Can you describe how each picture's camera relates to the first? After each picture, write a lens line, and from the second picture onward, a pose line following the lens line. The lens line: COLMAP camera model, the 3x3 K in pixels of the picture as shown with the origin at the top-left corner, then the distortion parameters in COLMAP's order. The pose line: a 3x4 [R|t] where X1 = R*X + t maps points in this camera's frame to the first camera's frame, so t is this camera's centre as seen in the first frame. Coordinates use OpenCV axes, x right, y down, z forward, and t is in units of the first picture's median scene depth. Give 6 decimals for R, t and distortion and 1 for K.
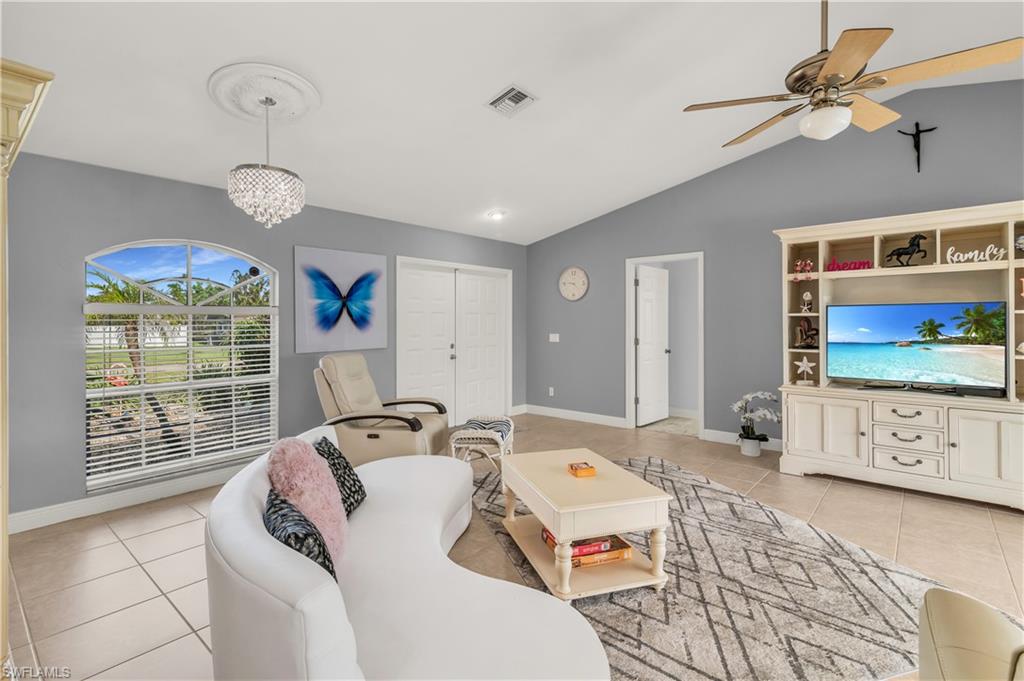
lens RADIAL K [[472.8, 0, 513.7], [0, 472.8, 322.0], [0, 0, 1]] dist [0.010486, -0.000513]
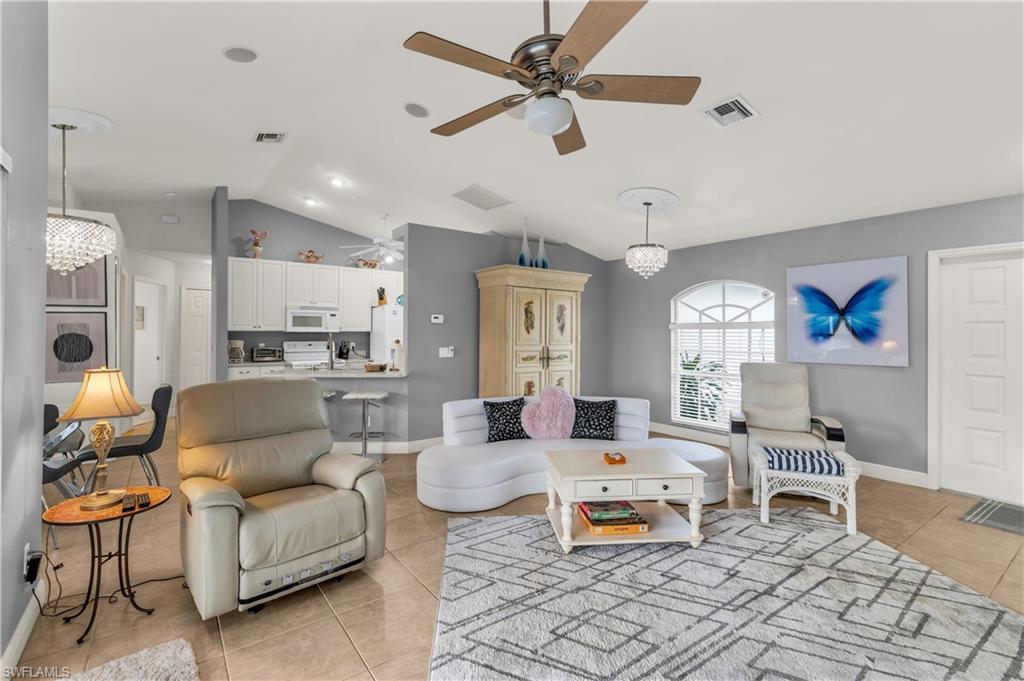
lens RADIAL K [[472.8, 0, 509.8], [0, 472.8, 332.3], [0, 0, 1]] dist [0.010486, -0.000513]
pose [[-0.224755, 0.003615, -0.974409, 0.857379], [-0.001888, 0.999990, 0.004145, -0.009455], [0.974413, 0.002771, -0.224746, 0.628235]]
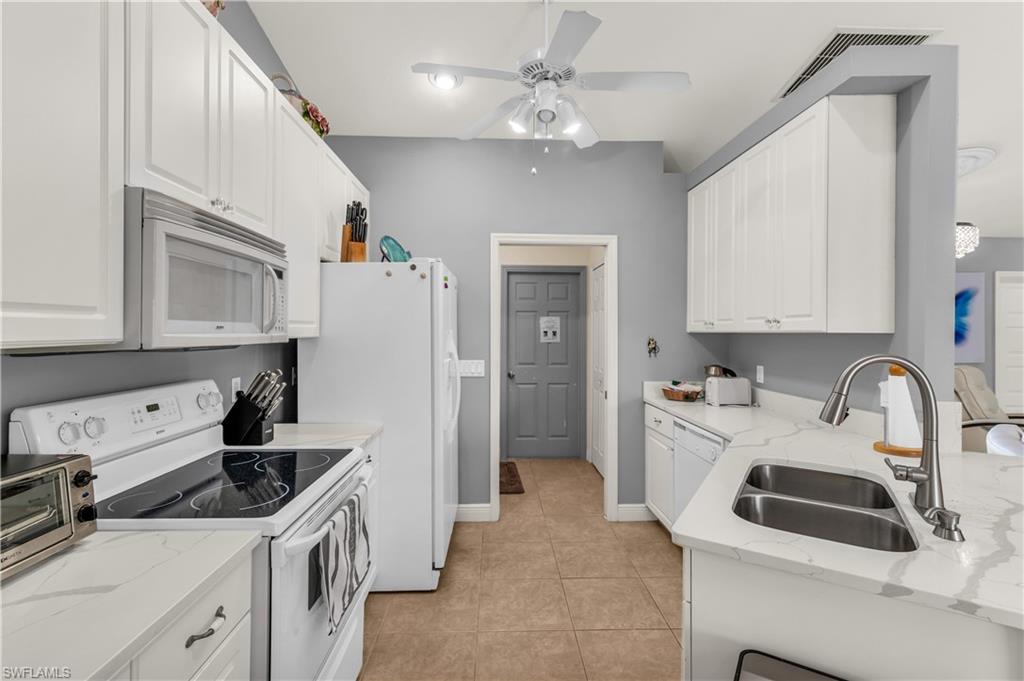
lens RADIAL K [[472.8, 0, 501.7], [0, 472.8, 328.8], [0, 0, 1]] dist [0.010486, -0.000513]
pose [[0.672339, 0.004719, -0.740228, -0.253055], [-0.005849, 0.999982, 0.001062, -0.016420], [0.740220, 0.003615, 0.672355, -0.569149]]
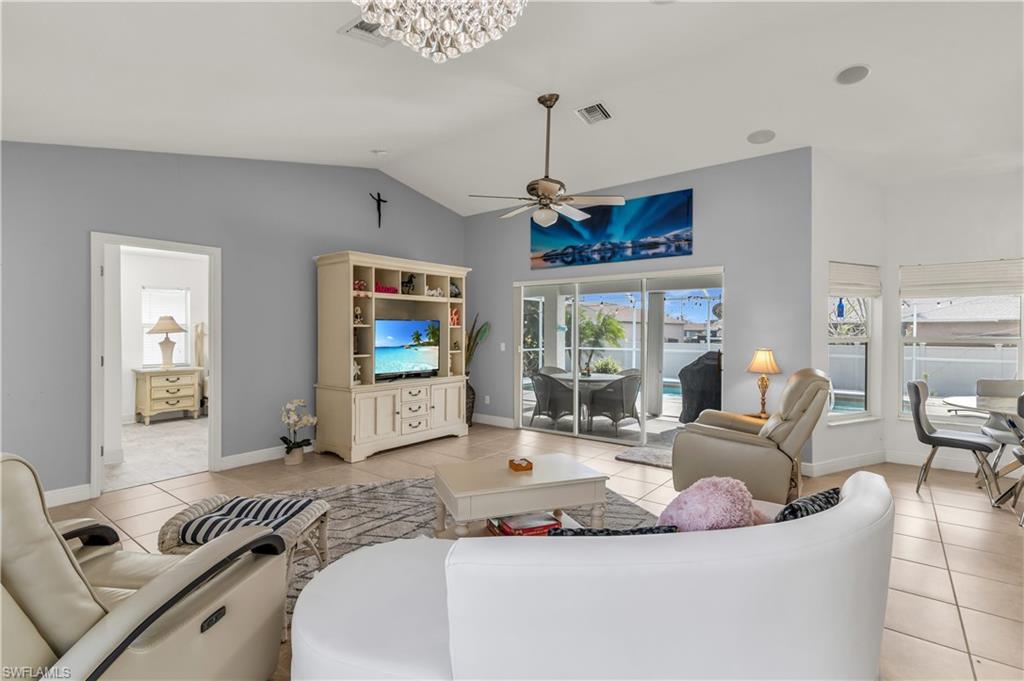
lens RADIAL K [[472.8, 0, 504.9], [0, 472.8, 335.4], [0, 0, 1]] dist [0.010486, -0.000513]
pose [[-0.025868, -0.004387, 0.999656, -0.593923], [-0.004109, 0.999982, 0.004282, 0.002562], [-0.999657, -0.003997, -0.025885, 0.665207]]
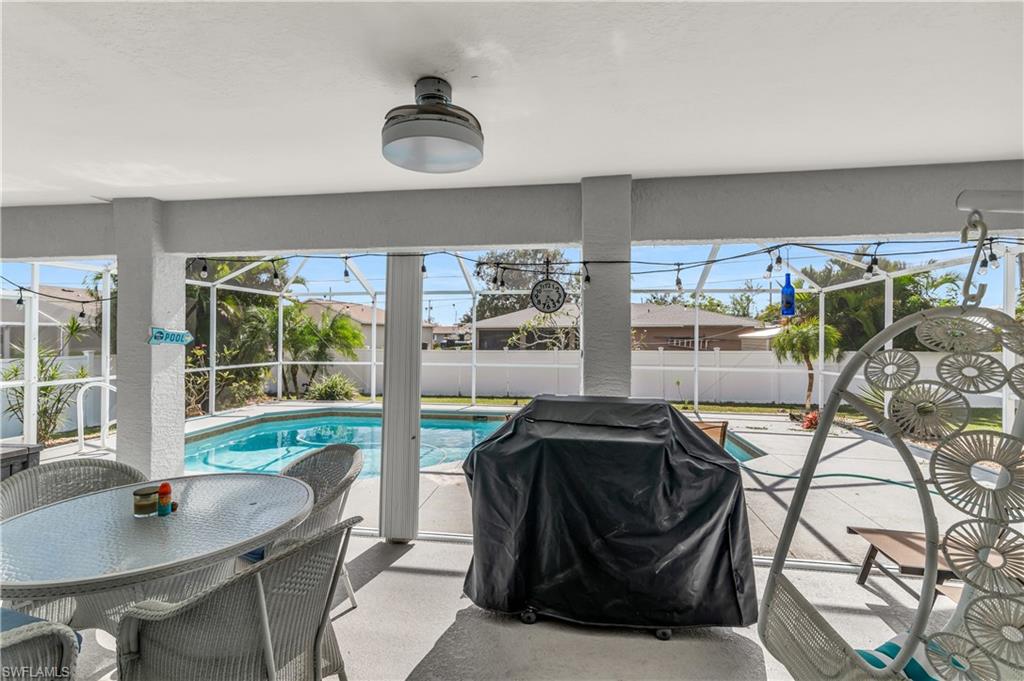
lens RADIAL K [[472.8, 0, 513.9], [0, 472.8, 332.1], [0, 0, 1]] dist [0.010486, -0.000513]
pose [[-0.530191, 0.010857, 0.847809, 0.564341], [0.002846, 0.999935, -0.011025, -0.020347], [-0.847874, -0.003432, -0.530187, 0.254986]]
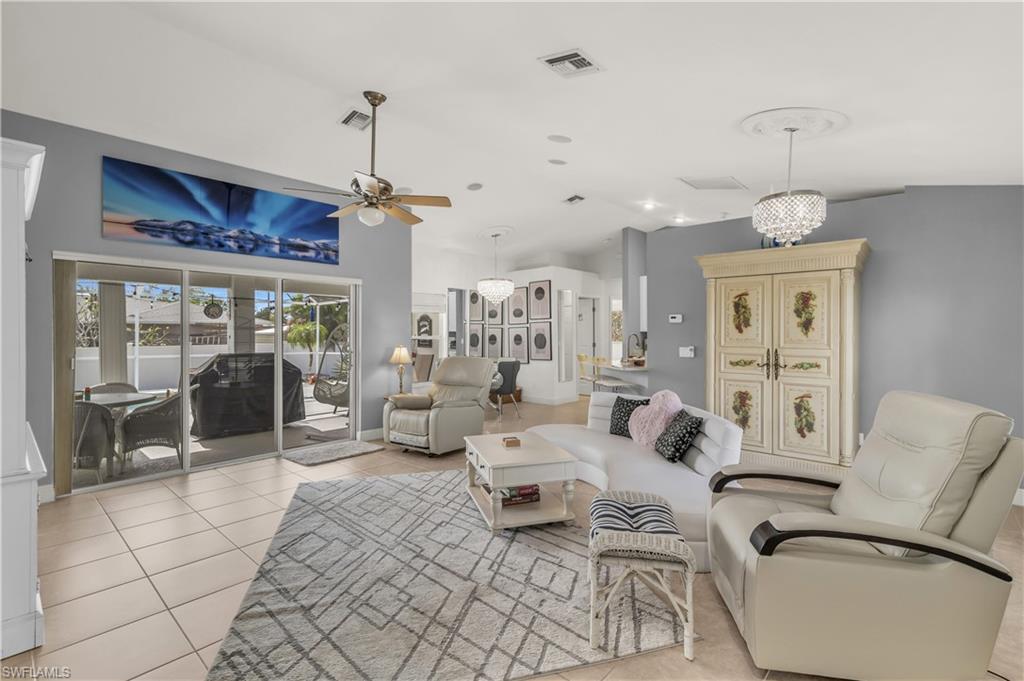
lens RADIAL K [[472.8, 0, 506.4], [0, 472.8, 338.4], [0, 0, 1]] dist [0.010486, -0.000513]
pose [[-0.999079, 0.005700, 0.042517, 0.058926], [0.006193, 0.999915, 0.011471, -0.003751], [-0.042448, 0.011723, -0.999030, 1.475644]]
